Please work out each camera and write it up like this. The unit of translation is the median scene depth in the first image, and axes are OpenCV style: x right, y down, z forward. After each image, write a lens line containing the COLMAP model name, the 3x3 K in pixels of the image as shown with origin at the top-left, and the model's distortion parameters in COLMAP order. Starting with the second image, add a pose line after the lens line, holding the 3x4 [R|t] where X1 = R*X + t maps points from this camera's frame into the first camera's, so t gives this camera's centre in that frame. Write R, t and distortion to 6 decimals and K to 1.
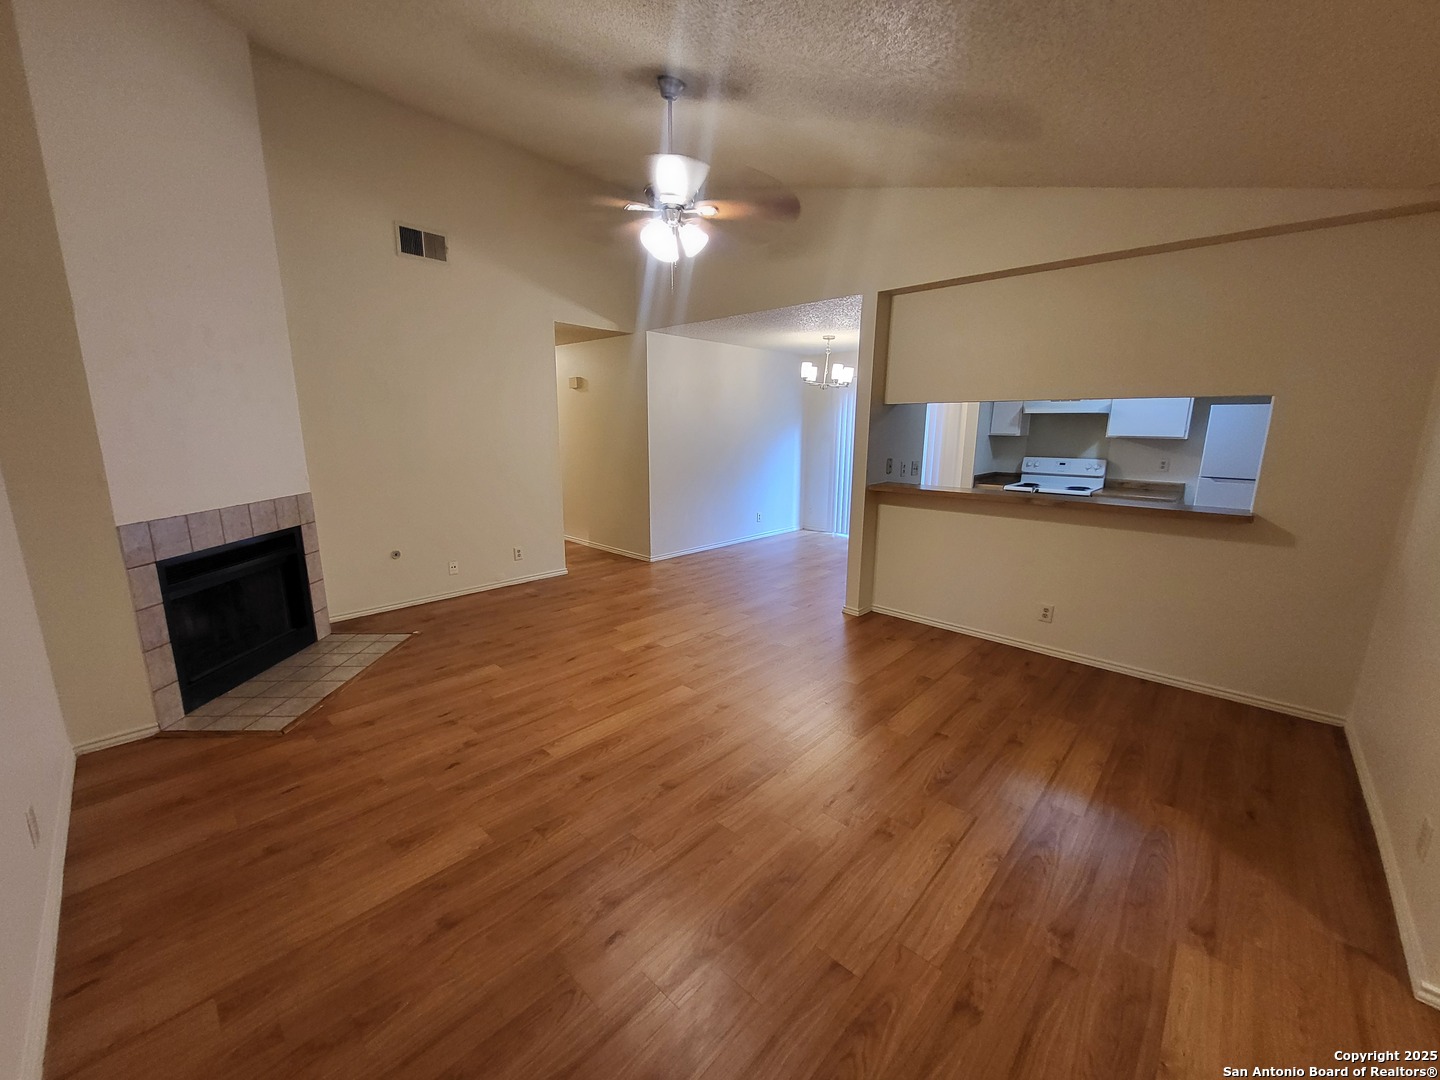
lens RADIAL K [[564.1, 0, 712.6], [0, 564.1, 541.0], [0, 0, 1]] dist [-0.001297, -0.000345]
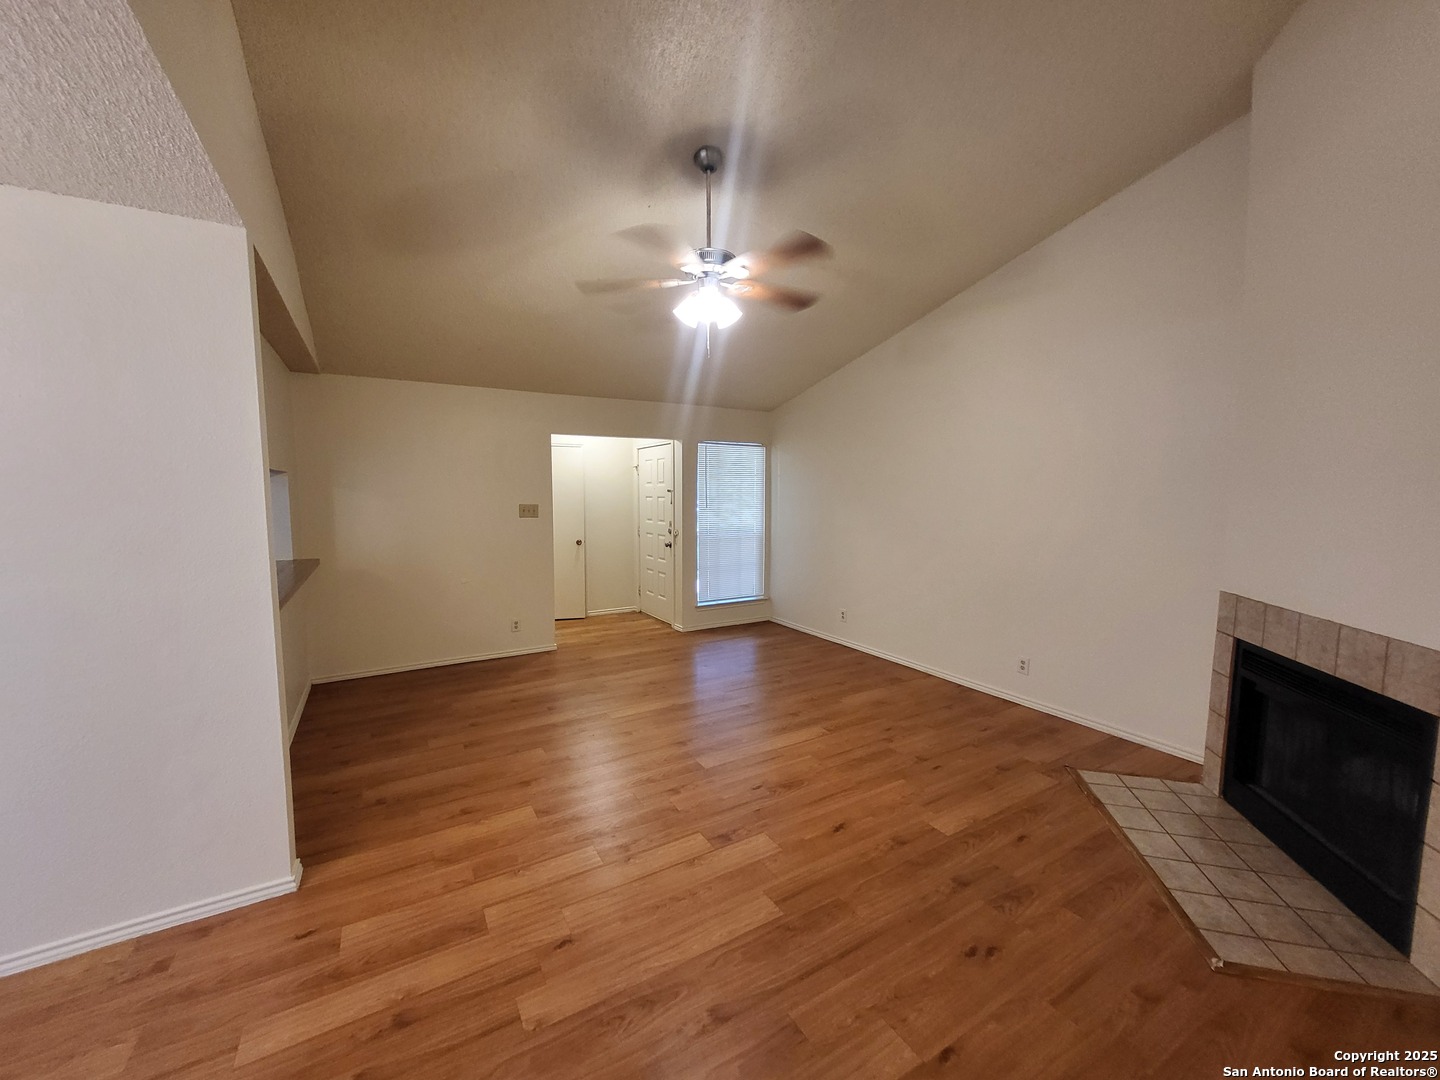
lens RADIAL K [[564.1, 0, 712.6], [0, 564.1, 541.0], [0, 0, 1]] dist [-0.001297, -0.000345]
pose [[-0.960886, -0.028894, 0.275433, -0.356082], [0.051898, 0.958137, 0.281568, -0.426174], [-0.272038, 0.284849, -0.919161, 1.998343]]
